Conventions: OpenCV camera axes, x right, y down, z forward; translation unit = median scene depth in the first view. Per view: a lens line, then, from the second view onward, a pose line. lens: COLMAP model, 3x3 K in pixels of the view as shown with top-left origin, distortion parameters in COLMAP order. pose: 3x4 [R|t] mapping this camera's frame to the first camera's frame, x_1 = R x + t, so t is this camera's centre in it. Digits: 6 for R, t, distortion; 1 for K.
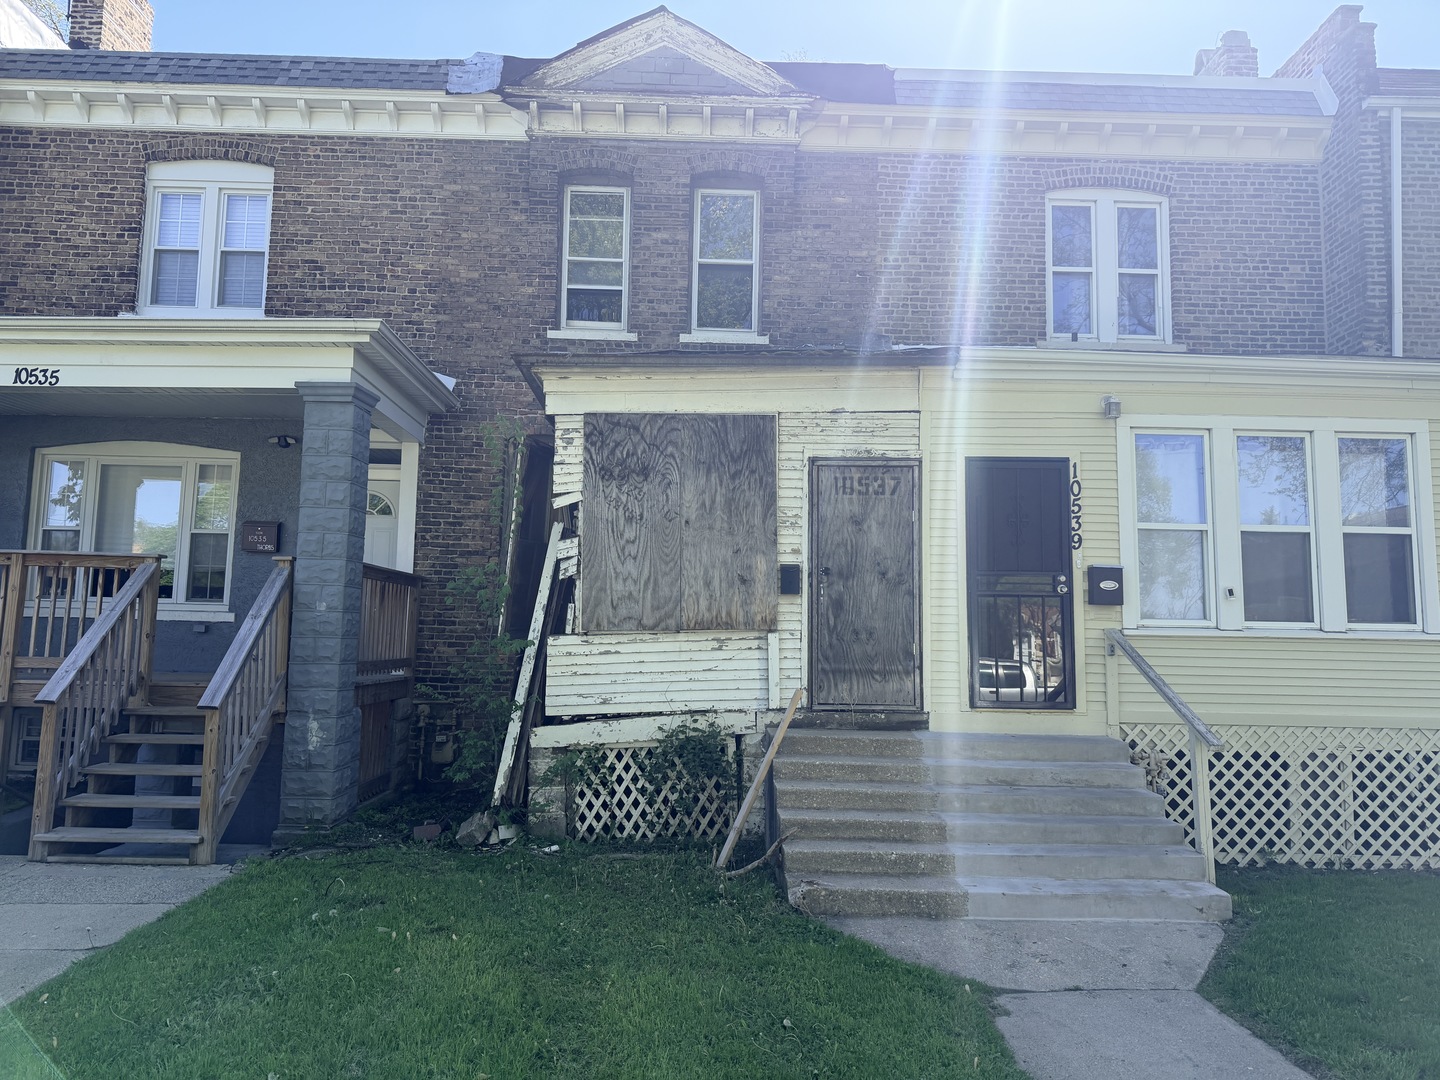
lens RADIAL K [[1007.5, 0, 717.7], [0, 1007.5, 534.5], [0, 0, 1]] dist [0.067366, 0.000794]
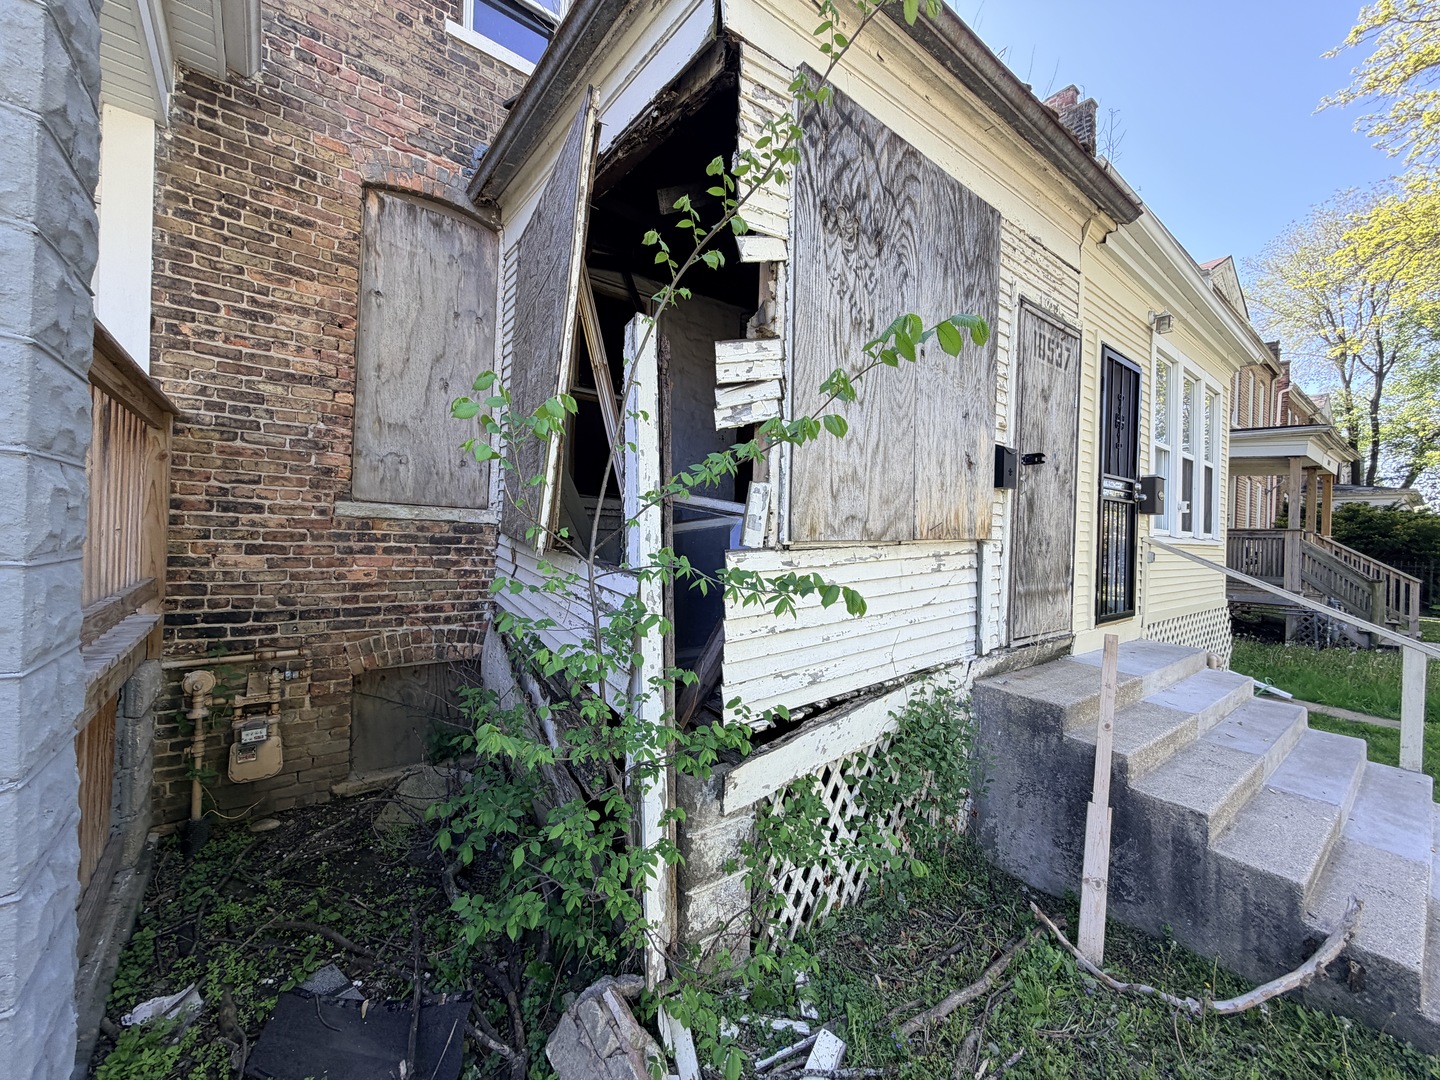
lens RADIAL K [[578.0, 0, 724.5], [0, 578.0, 538.8], [0, 0, 1]] dist [-0.008267, 0.000078]
pose [[0.798672, 0.002196, 0.601762, -0.314953], [-0.081387, 0.991200, 0.104401, 0.066997], [-0.596237, -0.132358, 0.791823, 0.789739]]
